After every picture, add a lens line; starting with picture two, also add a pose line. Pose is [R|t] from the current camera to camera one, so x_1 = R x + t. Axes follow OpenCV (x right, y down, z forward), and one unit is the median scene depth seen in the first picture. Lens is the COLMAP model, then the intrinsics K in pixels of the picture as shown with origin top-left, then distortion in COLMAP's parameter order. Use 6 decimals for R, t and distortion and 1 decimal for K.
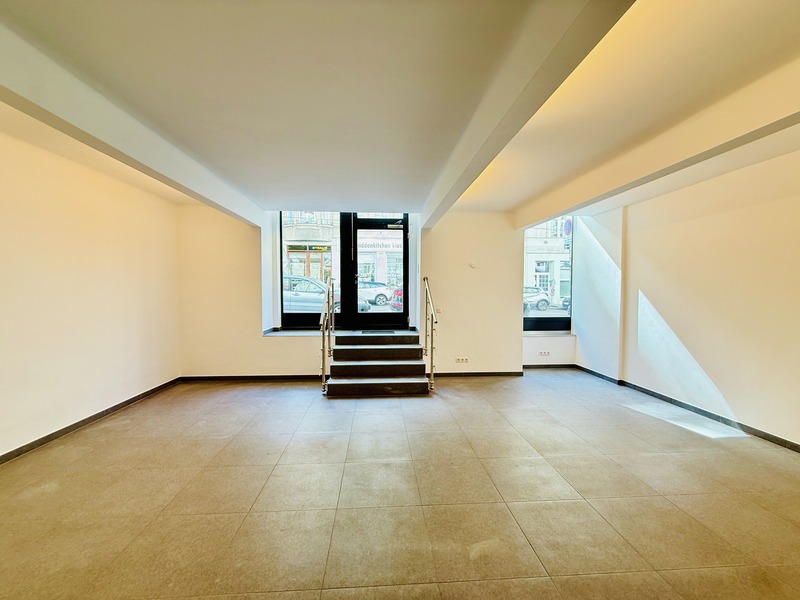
lens RADIAL K [[318.9, 0, 397.5], [0, 318.9, 300.9], [0, 0, 1]] dist [0.001172, 0.000280]
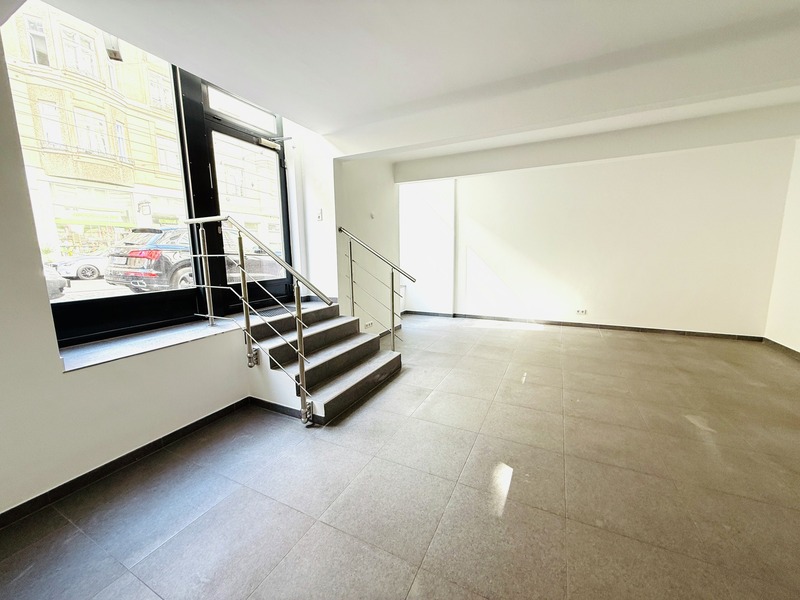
lens RADIAL K [[318.9, 0, 397.5], [0, 318.9, 300.9], [0, 0, 1]] dist [0.001172, 0.000280]
pose [[0.506525, -0.140823, 0.850647, -0.507018], [0.043369, 0.989485, 0.137983, 0.001261], [-0.861134, -0.033000, 0.507306, 0.491933]]
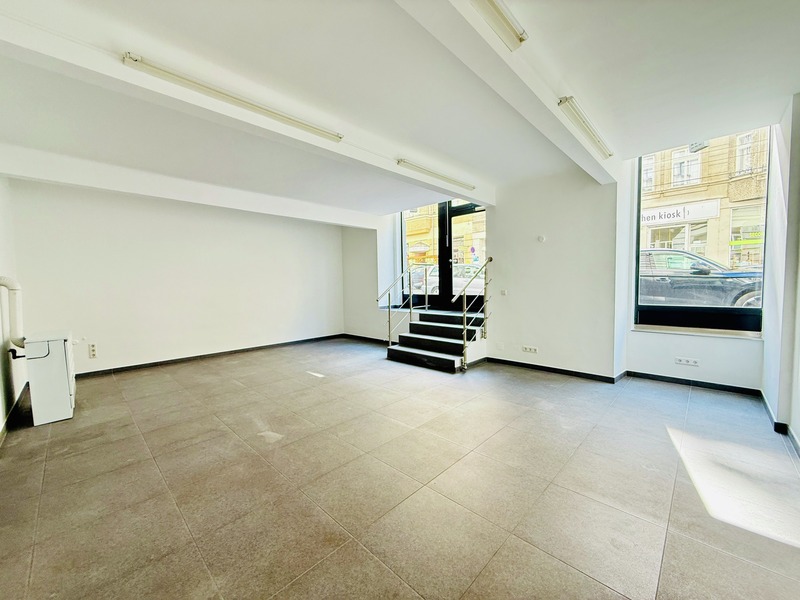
lens RADIAL K [[318.9, 0, 397.5], [0, 318.9, 300.9], [0, 0, 1]] dist [0.001172, 0.000280]
pose [[0.668861, 0.027751, -0.742869, 0.614643], [-0.006317, 0.999479, 0.031649, 0.027095], [0.743360, -0.016476, 0.668688, 0.150403]]
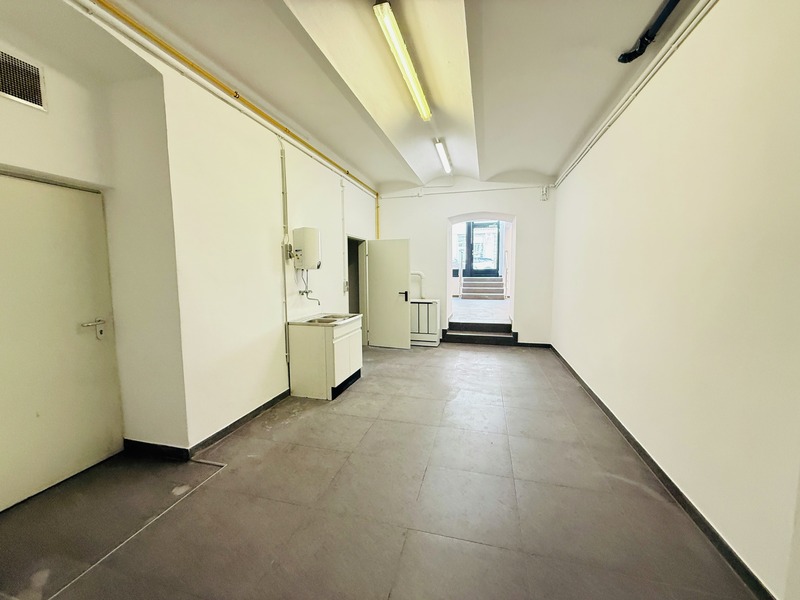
lens RADIAL K [[318.9, 0, 397.5], [0, 318.9, 300.9], [0, 0, 1]] dist [0.001172, 0.000280]
pose [[0.944287, 0.017133, -0.328676, 0.105156], [0.002683, 0.998210, 0.059741, 0.134572], [0.329111, -0.057295, 0.942551, -1.264799]]
